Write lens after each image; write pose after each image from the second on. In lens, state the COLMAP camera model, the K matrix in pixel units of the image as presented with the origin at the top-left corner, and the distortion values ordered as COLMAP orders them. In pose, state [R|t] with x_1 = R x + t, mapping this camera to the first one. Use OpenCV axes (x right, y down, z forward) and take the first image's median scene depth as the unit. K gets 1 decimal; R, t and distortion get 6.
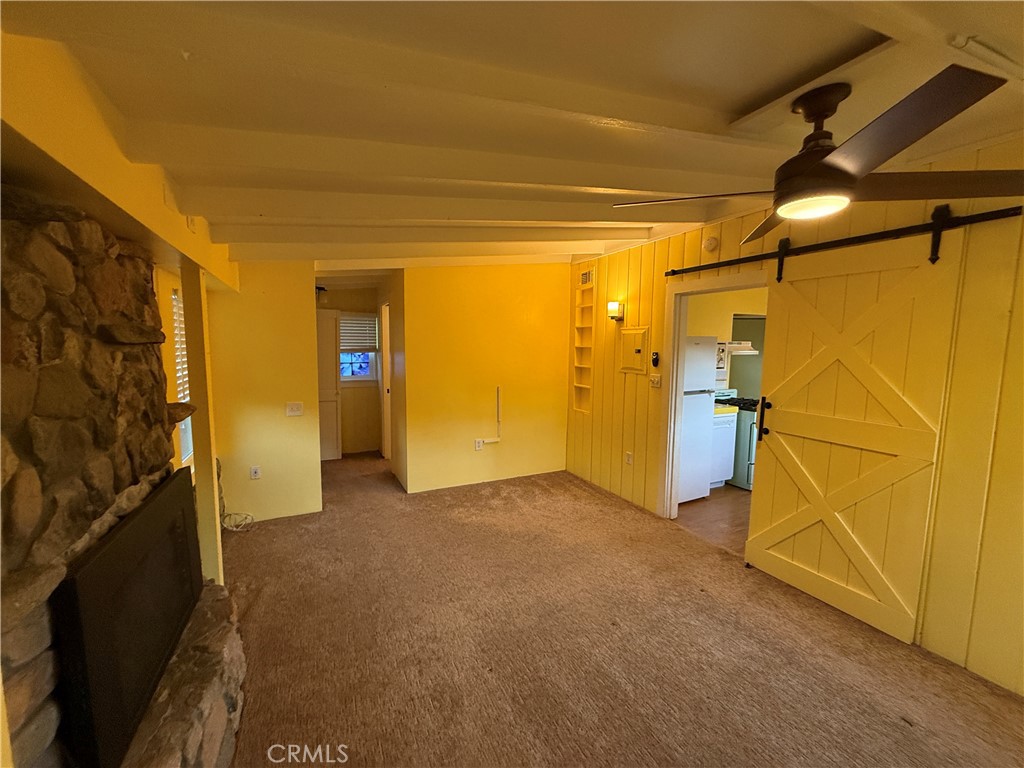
lens RADIAL K [[409.4, 0, 512.0], [0, 409.4, 383.5], [0, 0, 1]] dist [-0.001907, -0.000189]
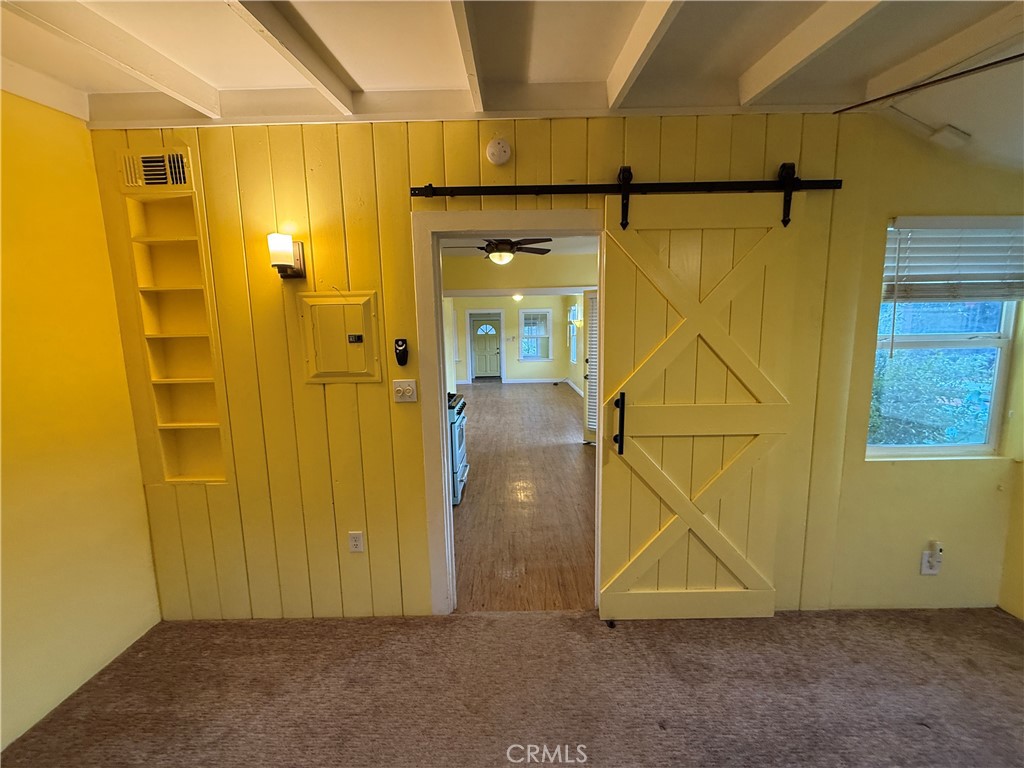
lens RADIAL K [[409.4, 0, 511.1], [0, 409.4, 385.9], [0, 0, 1]] dist [-0.001907, -0.000189]
pose [[0.452805, -0.138763, 0.880746, -0.067201], [0.112725, 0.988798, 0.097833, -0.051017], [-0.884455, 0.054983, 0.463375, 0.614013]]
